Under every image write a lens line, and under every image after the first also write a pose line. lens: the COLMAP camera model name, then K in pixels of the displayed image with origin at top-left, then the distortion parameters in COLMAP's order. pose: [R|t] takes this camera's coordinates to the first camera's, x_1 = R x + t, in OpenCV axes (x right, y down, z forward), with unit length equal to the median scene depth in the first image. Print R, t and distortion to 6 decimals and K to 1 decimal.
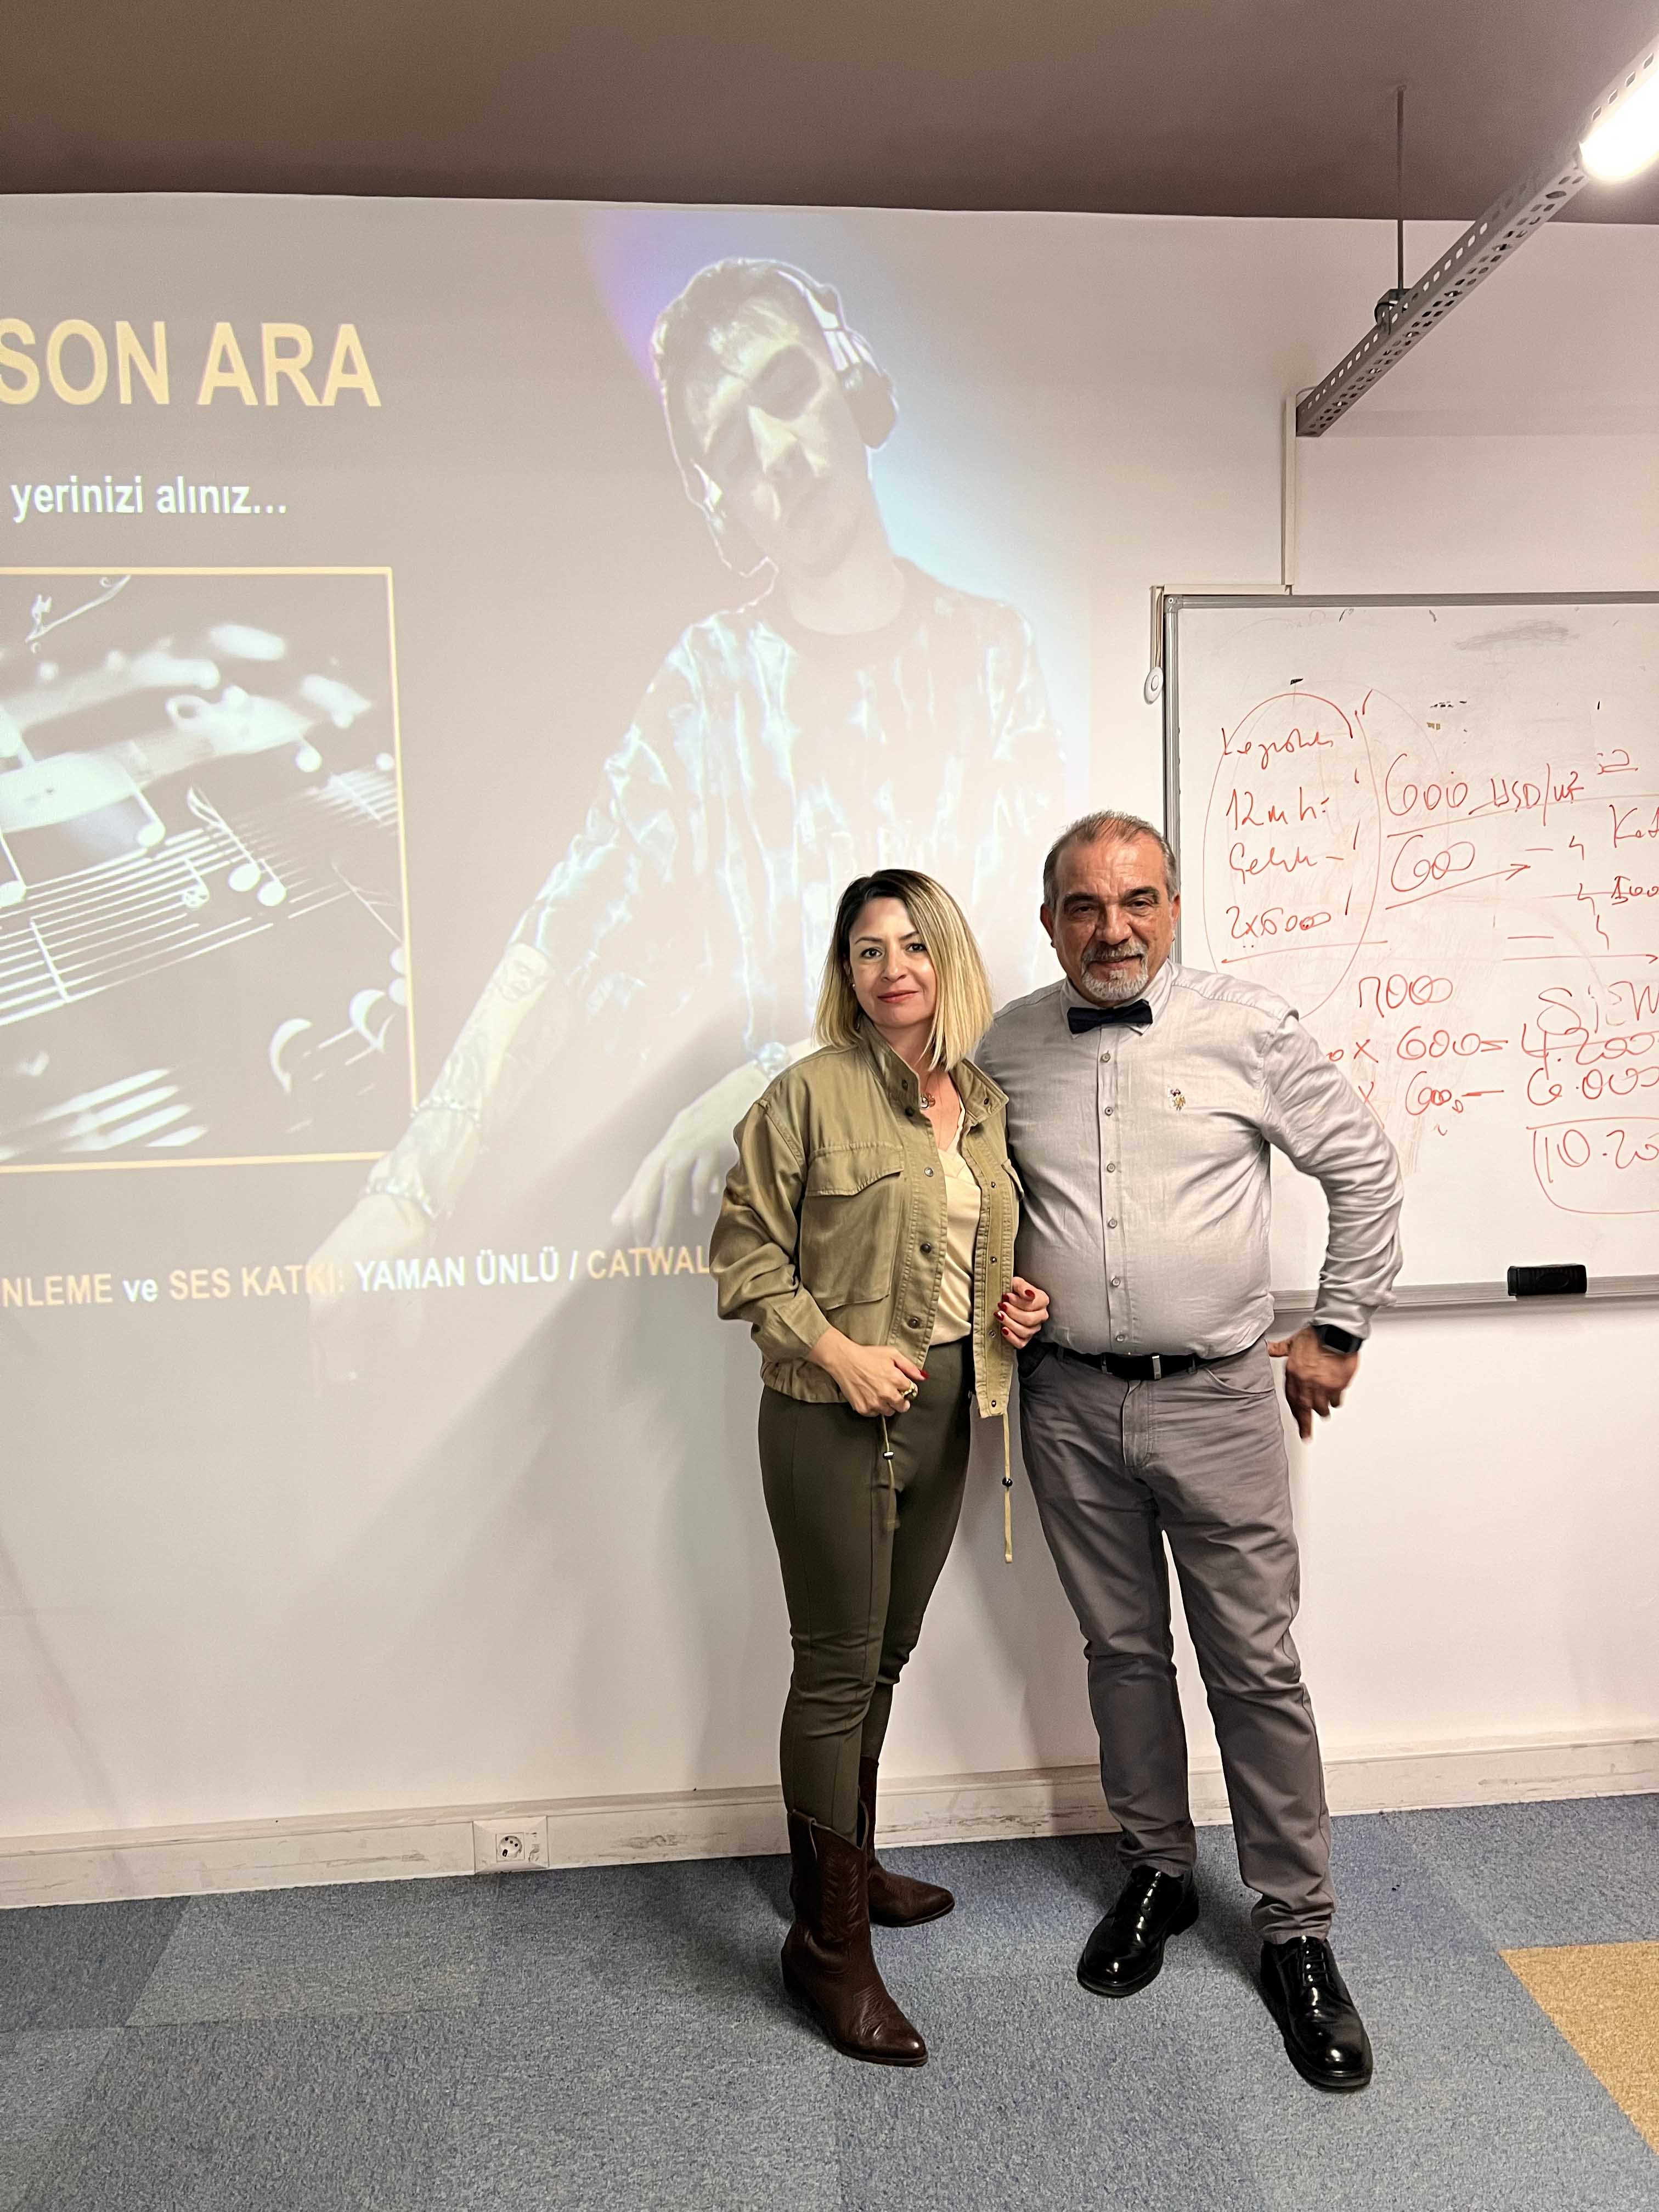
lens RADIAL K [[2348.5, 0, 829.5], [0, 2348.5, 1106.0], [0, 0, 1]] dist [0.014195, 0.005254]
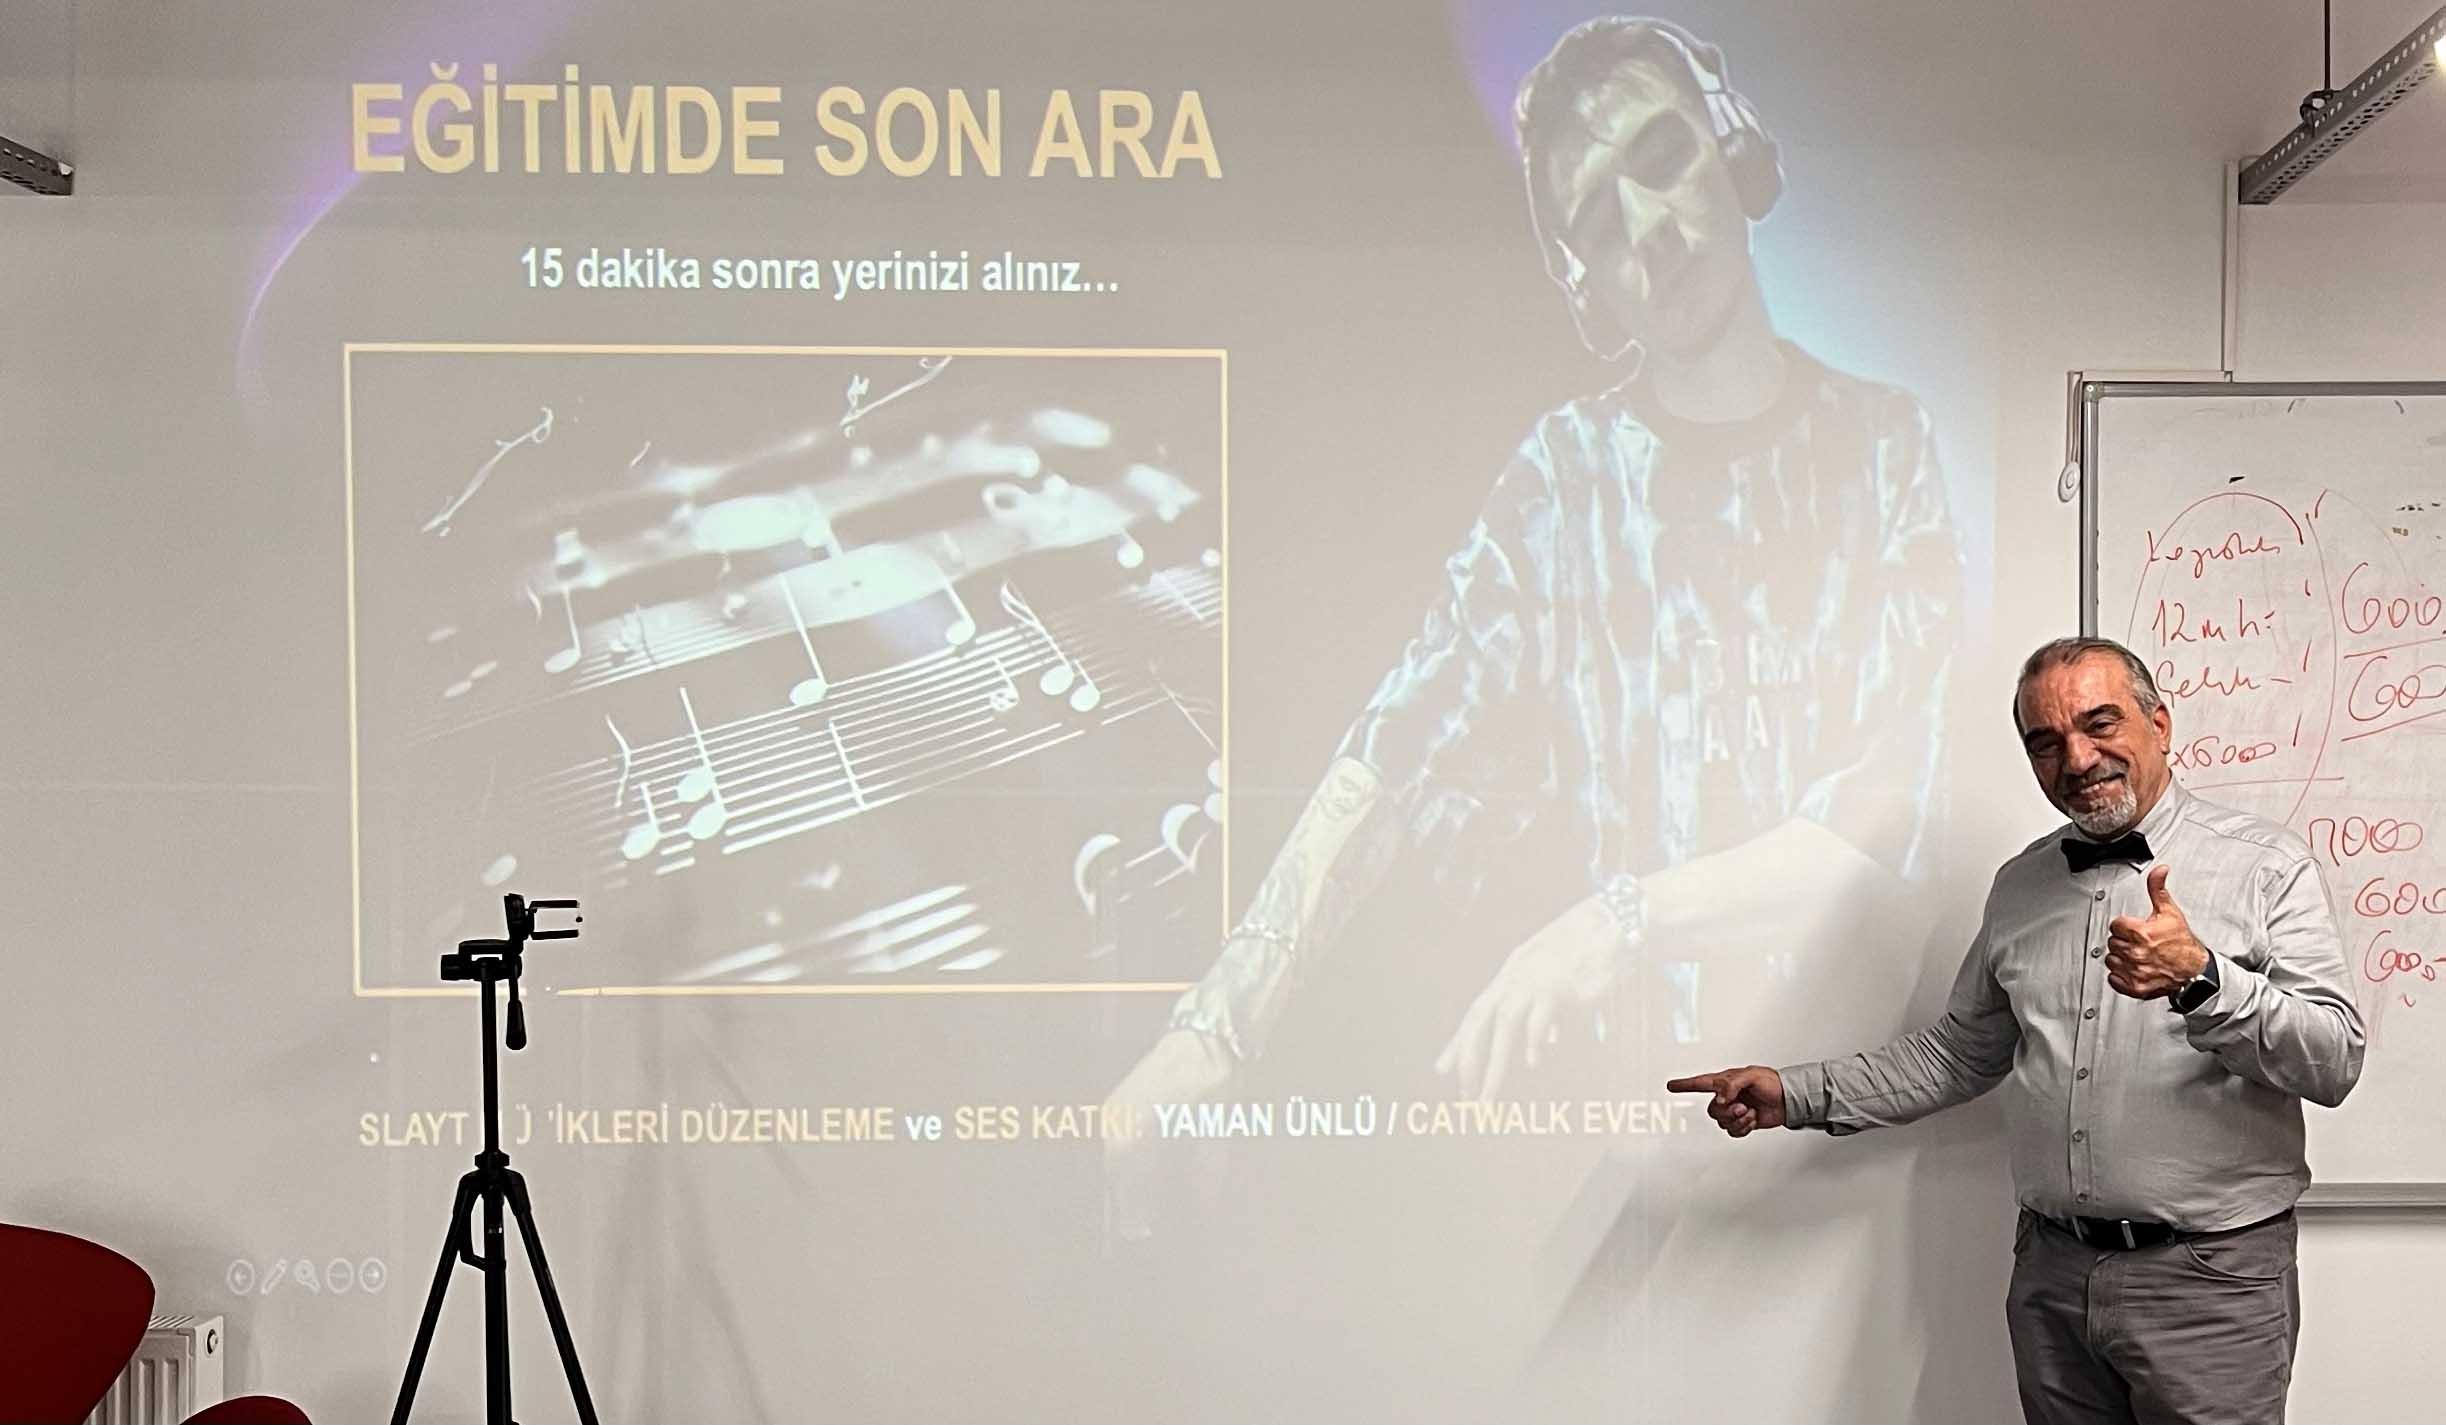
lens RADIAL K [[7273.6, 0, 1223.0], [0, 7273.6, 712.5], [0, 0, 1]] dist [0.716346, -7.126662]
pose [[0.998006, 0.026604, -0.057243, -0.019404], [-0.029097, 0.998644, -0.043173, 0.036313], [0.056017, 0.044752, 0.997426, -1.809582]]
